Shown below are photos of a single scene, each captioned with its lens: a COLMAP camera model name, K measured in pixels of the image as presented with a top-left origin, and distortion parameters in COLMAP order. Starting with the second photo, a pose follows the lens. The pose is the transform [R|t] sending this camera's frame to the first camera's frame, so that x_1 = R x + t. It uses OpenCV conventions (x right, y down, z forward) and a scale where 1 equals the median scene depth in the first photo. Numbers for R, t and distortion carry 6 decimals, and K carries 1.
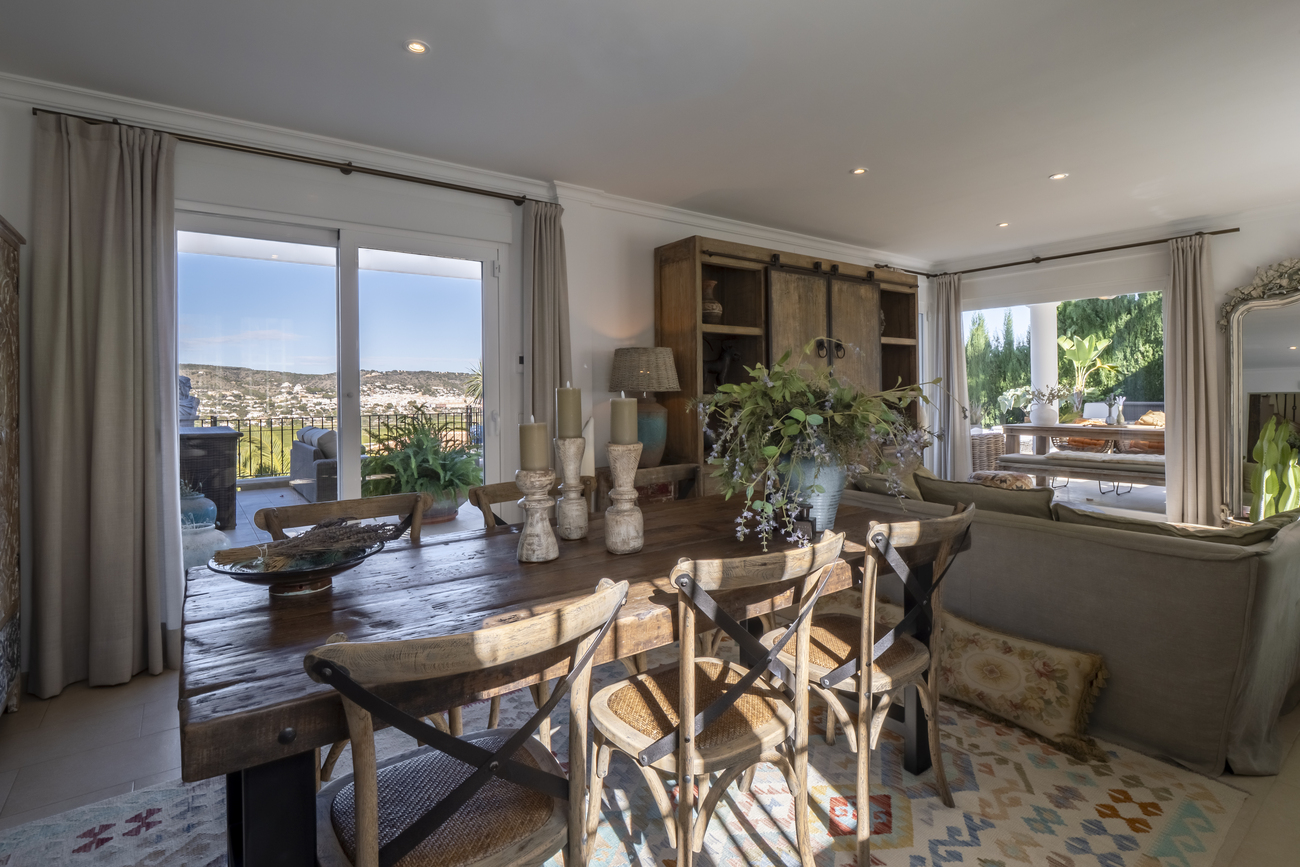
lens RADIAL K [[615.0, 0, 676.3], [0, 615.0, 389.4], [0, 0, 1]] dist [-0.002036, -0.000909]
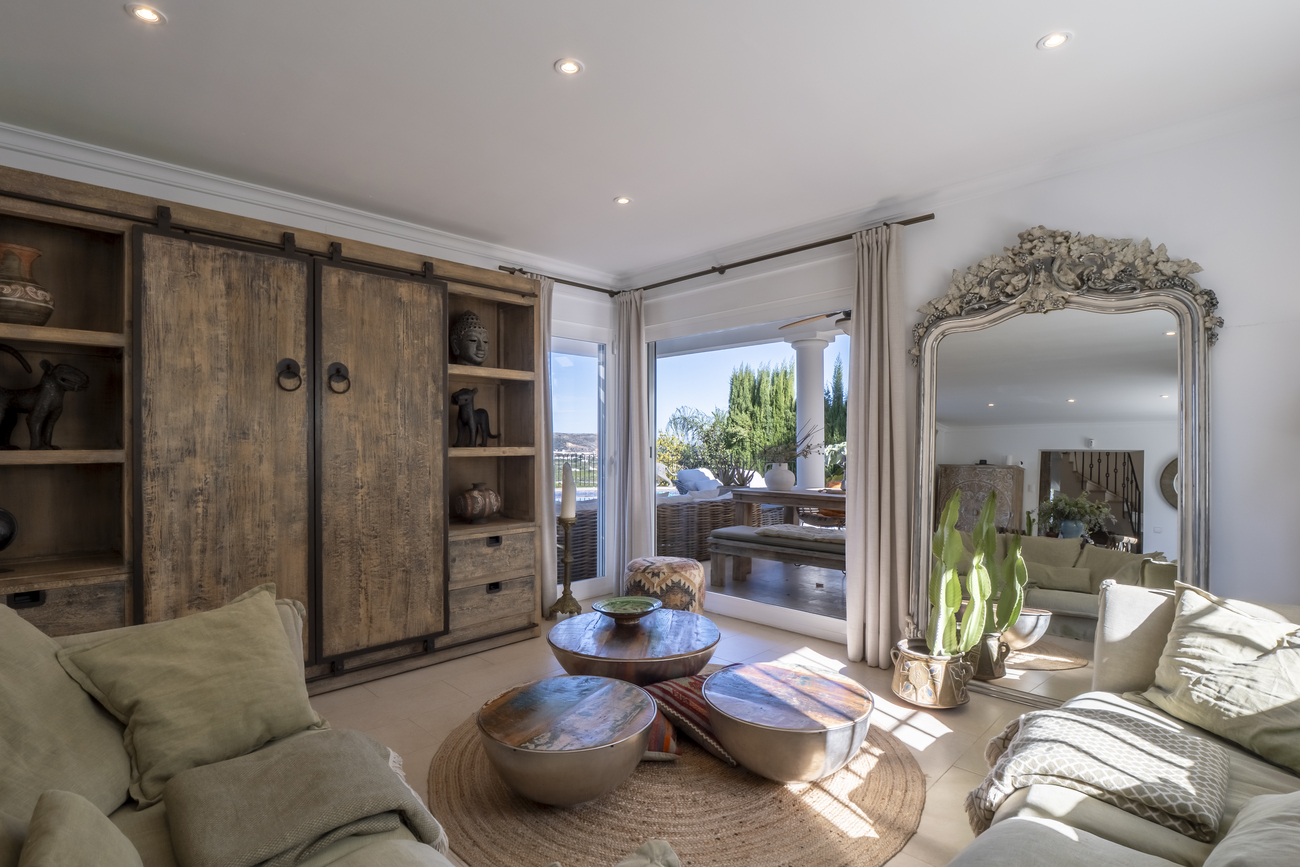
lens RADIAL K [[615.0, 0, 643.4], [0, 615.0, 441.7], [0, 0, 1]] dist [-0.002036, -0.000909]
pose [[0.991648, 0.007789, 0.128740, 0.495457], [-0.007633, 0.999969, -0.001702, -0.002953], [-0.128750, 0.000705, 0.991677, 0.346758]]
